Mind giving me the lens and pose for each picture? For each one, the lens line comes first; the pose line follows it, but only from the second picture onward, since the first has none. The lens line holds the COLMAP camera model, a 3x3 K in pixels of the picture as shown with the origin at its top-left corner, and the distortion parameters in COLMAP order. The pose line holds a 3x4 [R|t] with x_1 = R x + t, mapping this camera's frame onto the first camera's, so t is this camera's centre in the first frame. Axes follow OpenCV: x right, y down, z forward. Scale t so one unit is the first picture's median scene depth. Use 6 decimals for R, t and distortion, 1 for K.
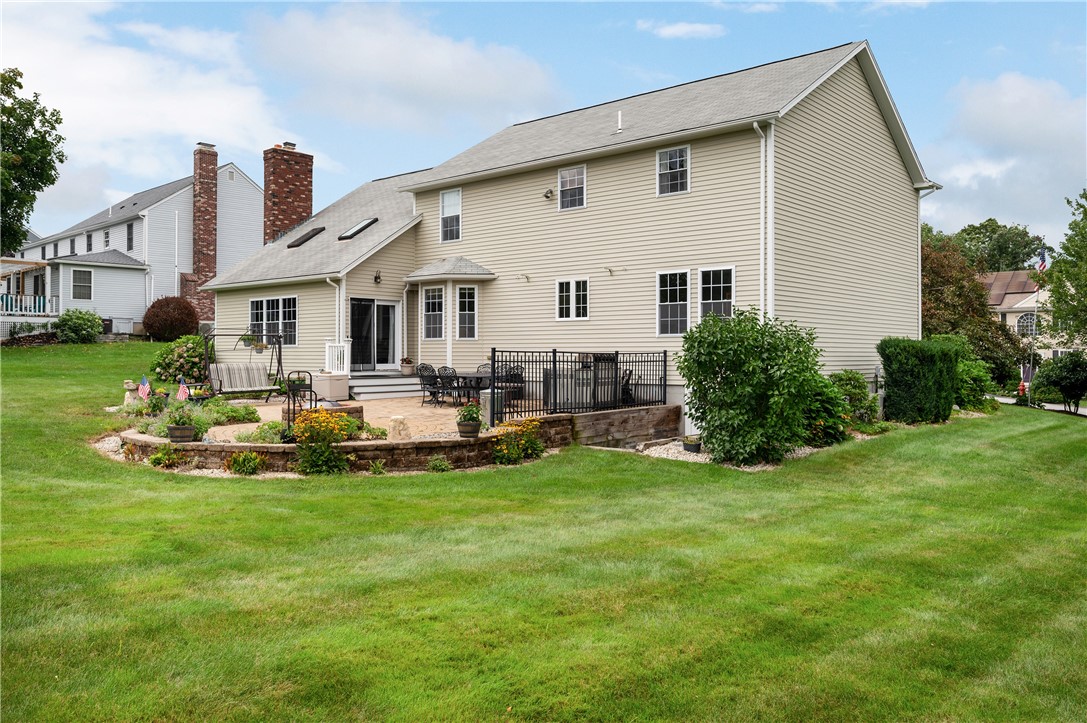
lens RADIAL K [[850.5, 0, 543.5], [0, 850.5, 361.5], [0, 0, 1]] dist [0.004565, 0.000614]
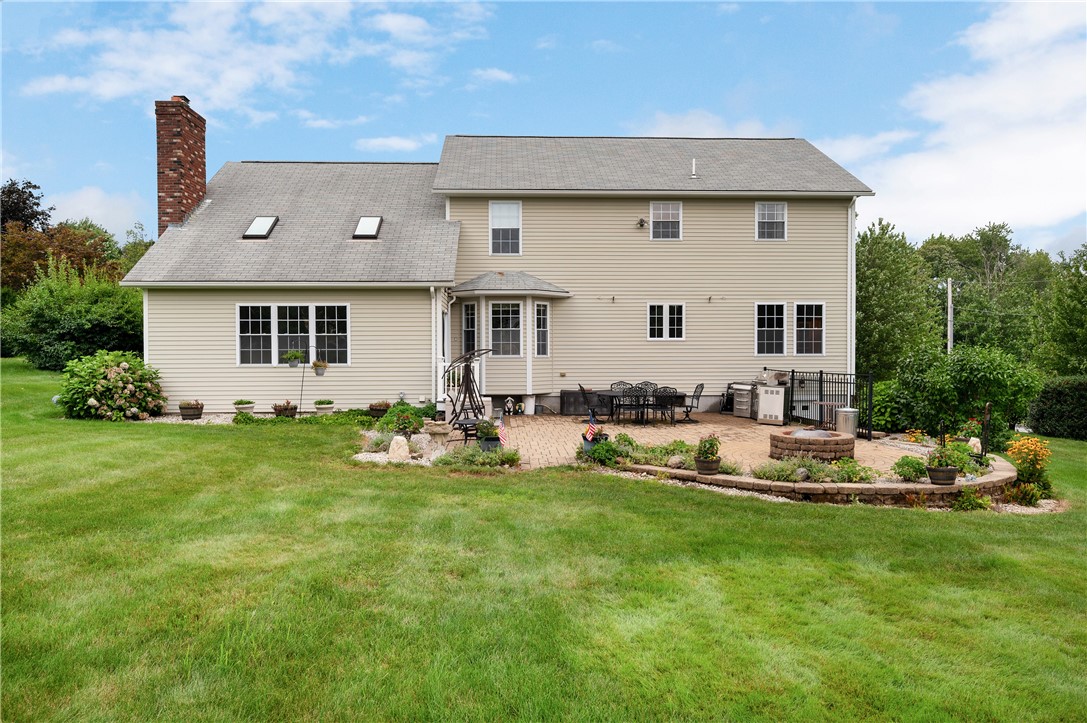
lens RADIAL K [[768.0, 0, 543.5], [0, 768.0, 361.5], [0, 0, 1]] dist [0.000292, 0.000366]
pose [[0.720711, -0.011397, 0.693142, -0.768746], [0.008713, 0.999935, 0.007382, -0.029317], [-0.693181, 0.000720, 0.720764, 0.385274]]
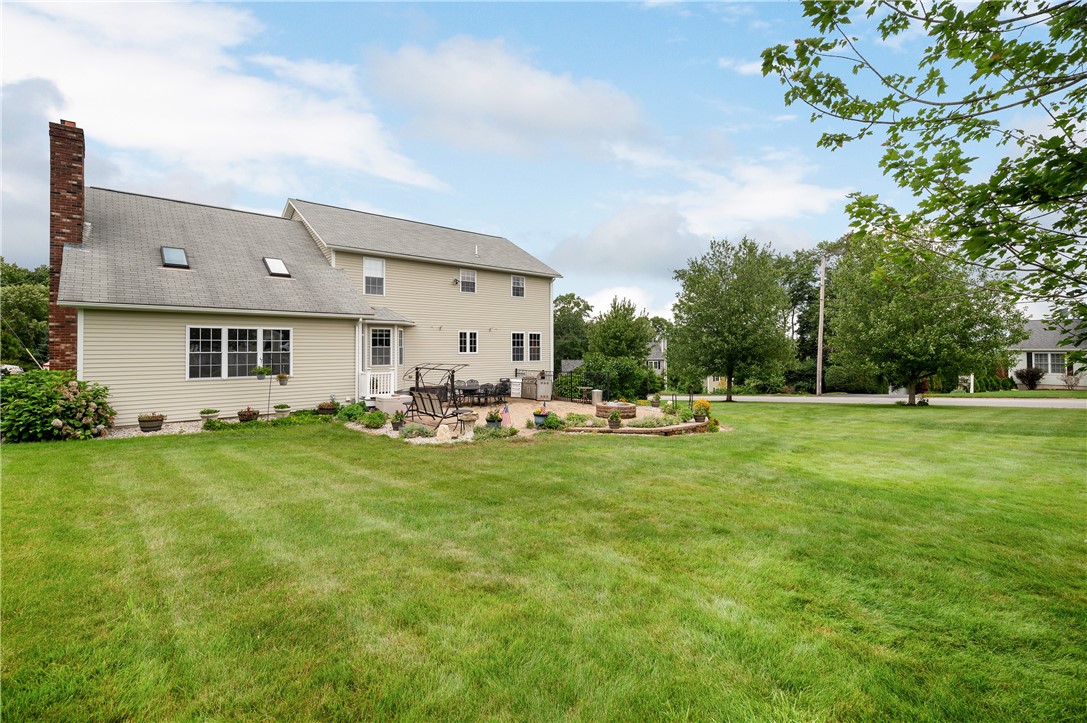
lens RADIAL K [[495.8, 0, 543.9], [0, 495.8, 346.5], [0, 0, 1]] dist [-0.000901, -0.000172]
pose [[0.112379, 0.007248, 0.993639, -0.995786], [0.013065, 0.999876, -0.008771, -0.051967], [-0.993579, 0.013967, 0.112271, 0.712451]]
